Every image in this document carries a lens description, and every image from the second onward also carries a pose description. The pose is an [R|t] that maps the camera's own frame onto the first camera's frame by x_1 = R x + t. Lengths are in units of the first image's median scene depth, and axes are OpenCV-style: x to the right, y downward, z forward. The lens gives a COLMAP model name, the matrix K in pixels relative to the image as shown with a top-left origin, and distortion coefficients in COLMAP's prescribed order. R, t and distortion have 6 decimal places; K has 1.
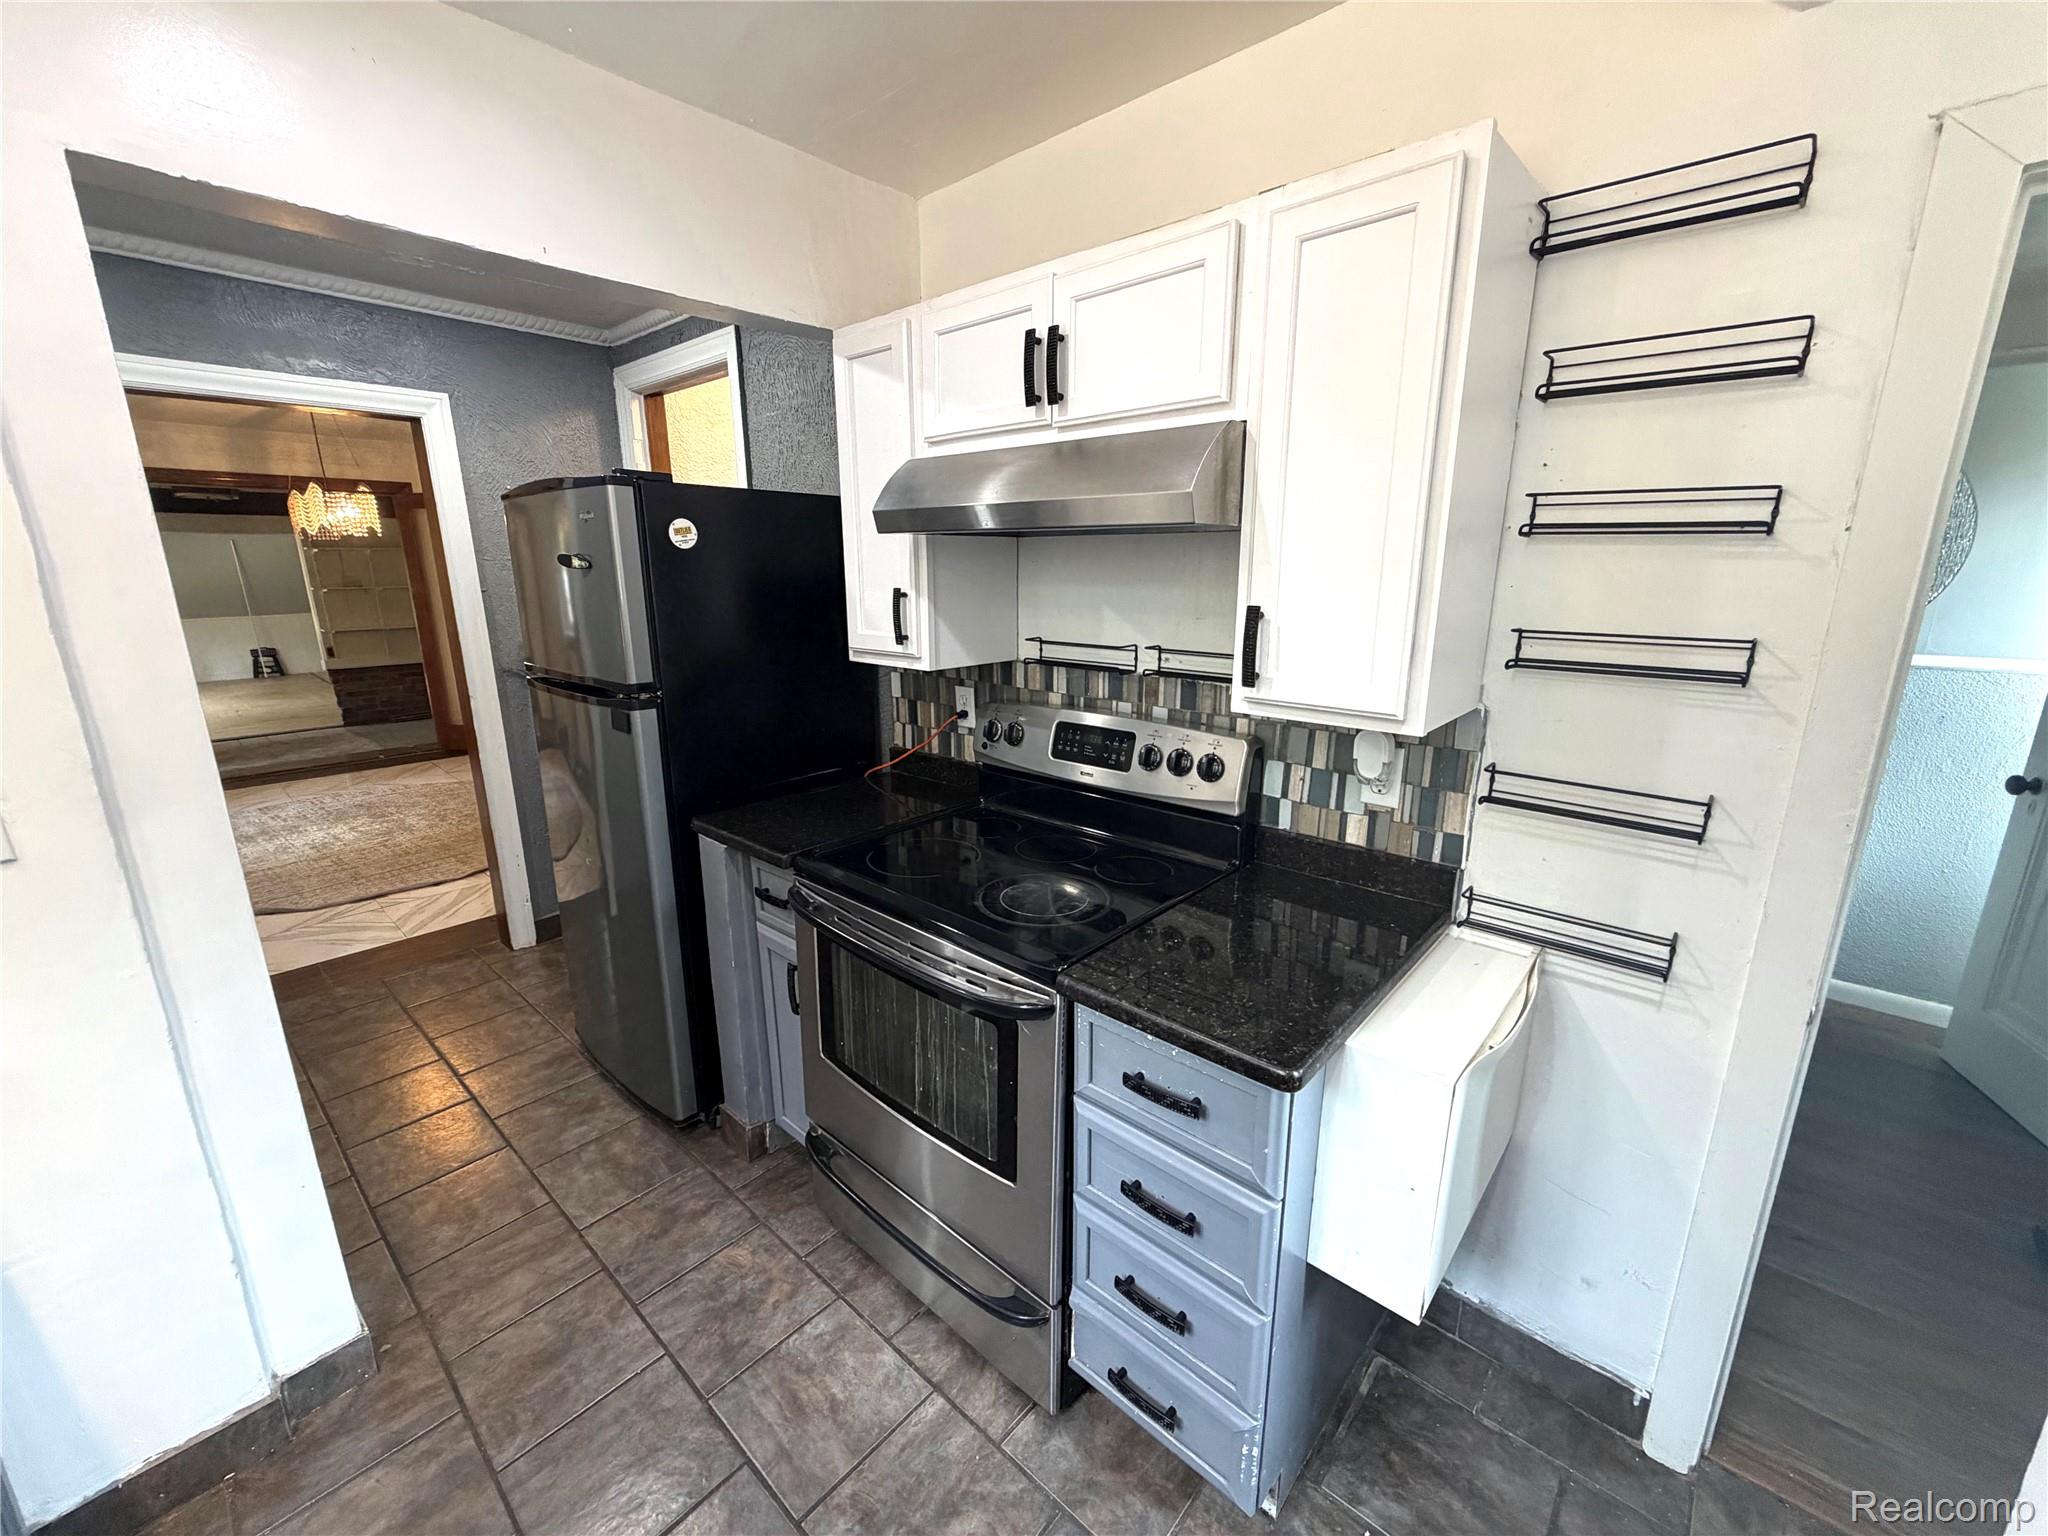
lens RADIAL K [[812.0, 0, 1023.8], [0, 812.0, 772.2], [0, 0, 1]] dist [-0.000378, -0.000467]
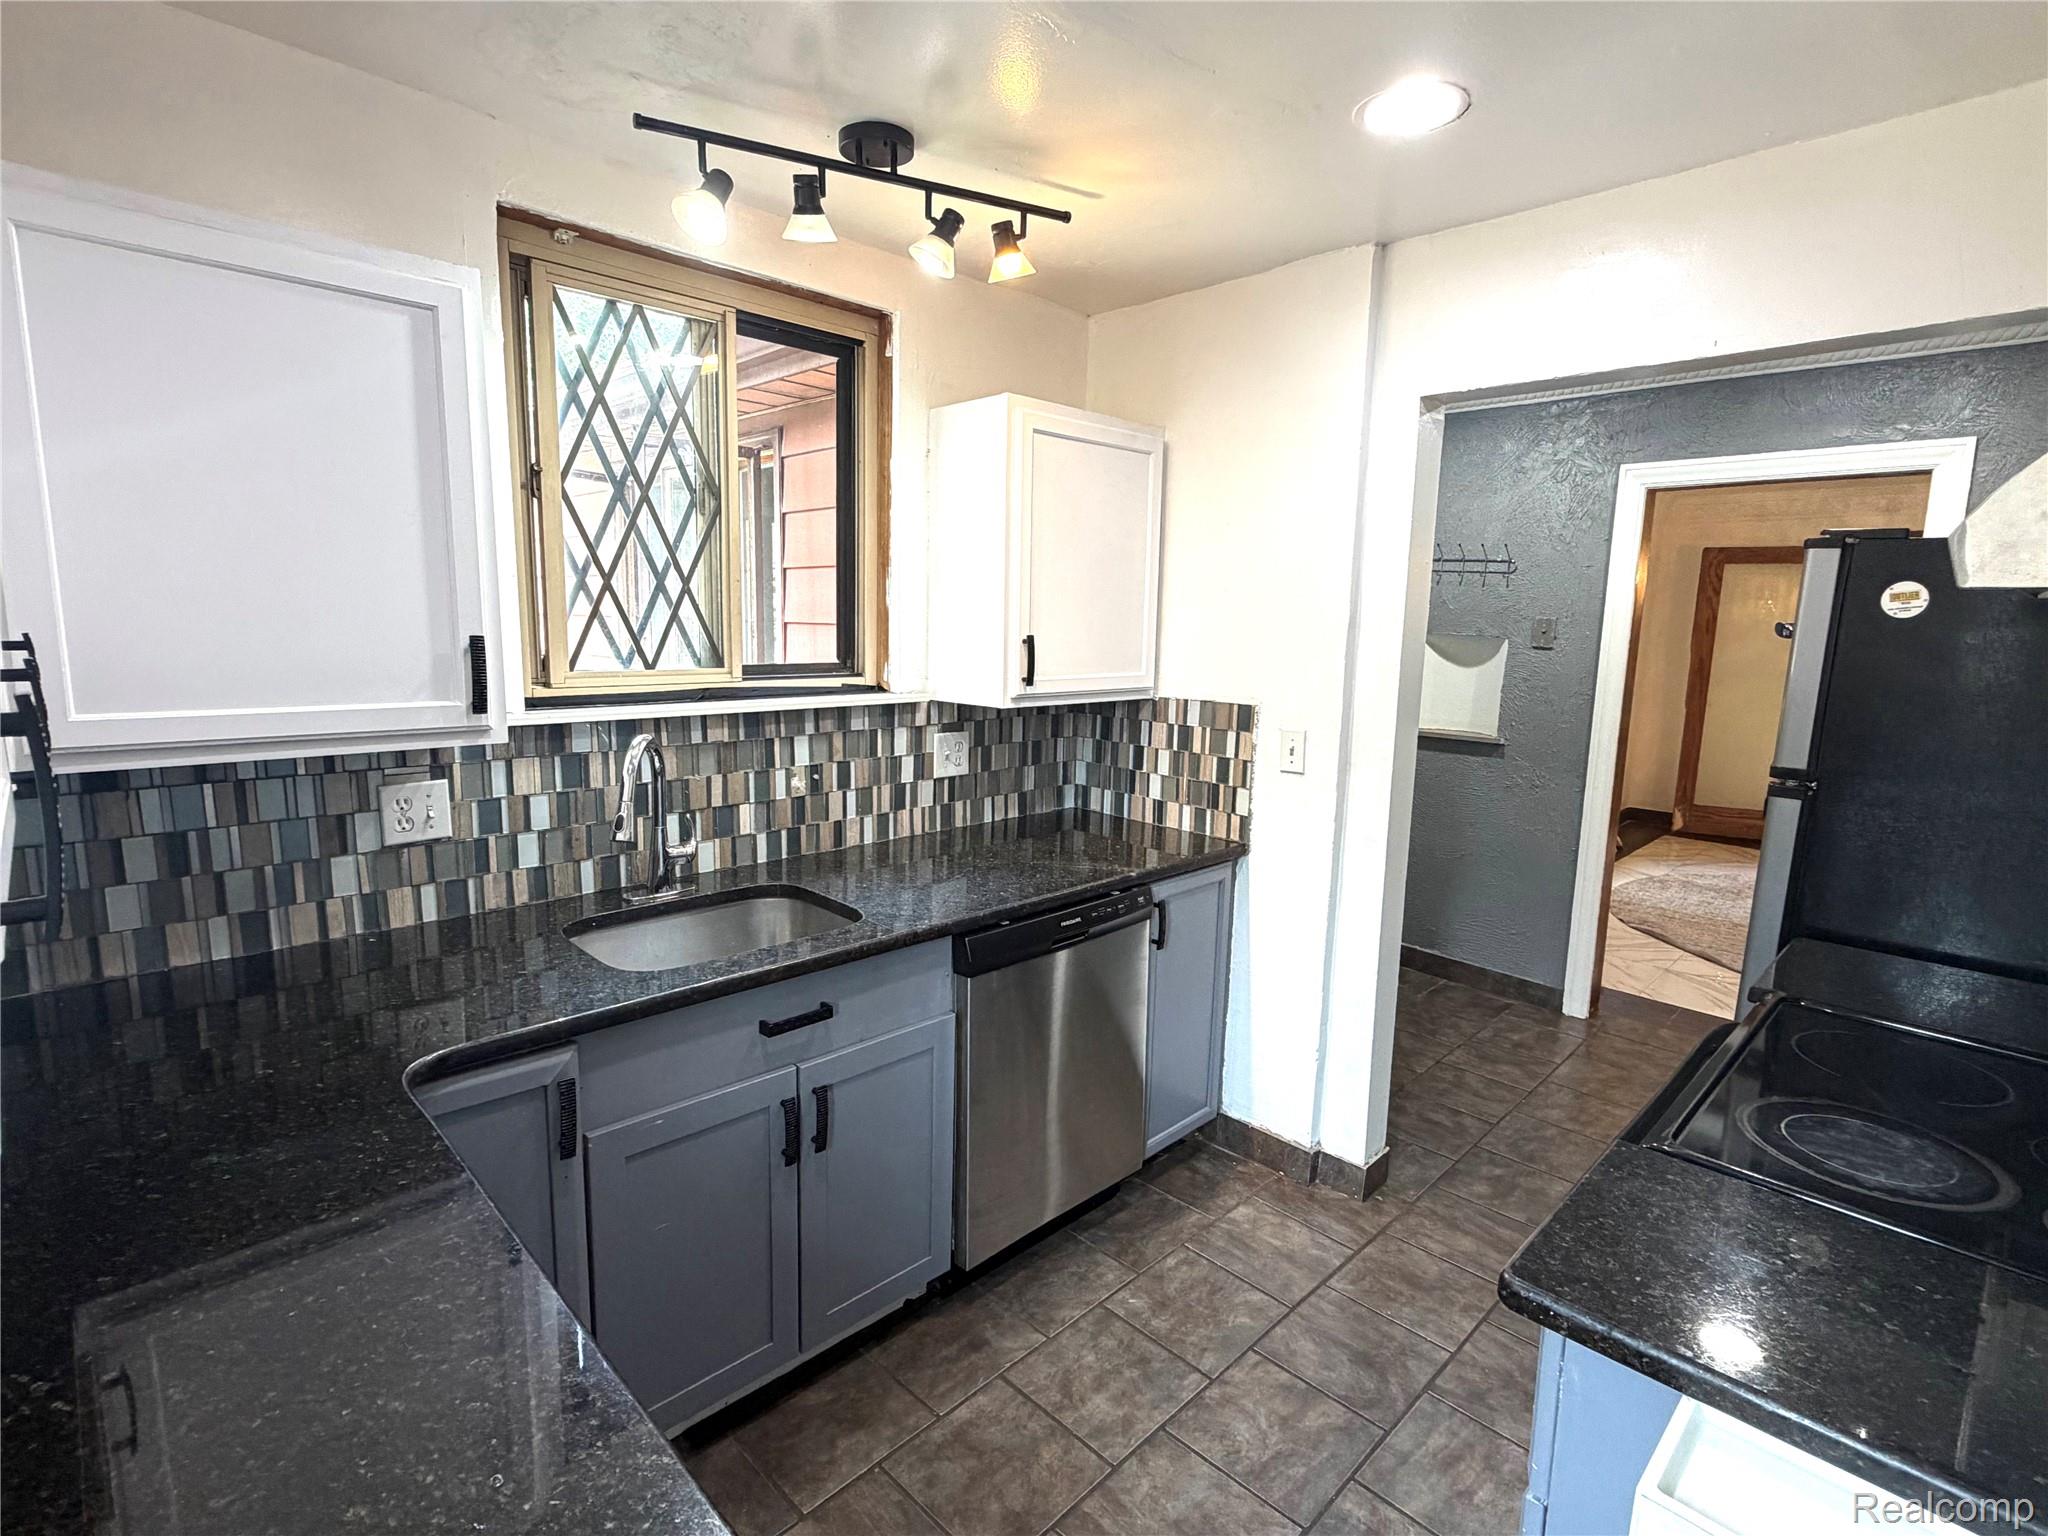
lens RADIAL K [[1007.0, 0, 1021.2], [0, 1007.0, 768.1], [0, 0, 1]] dist [0.001230, 0.000199]
pose [[-0.064529, 0.152254, -0.986233, 0.833647], [-0.260194, 0.951540, 0.163923, -0.092372], [0.963398, 0.267190, -0.021787, 0.289828]]
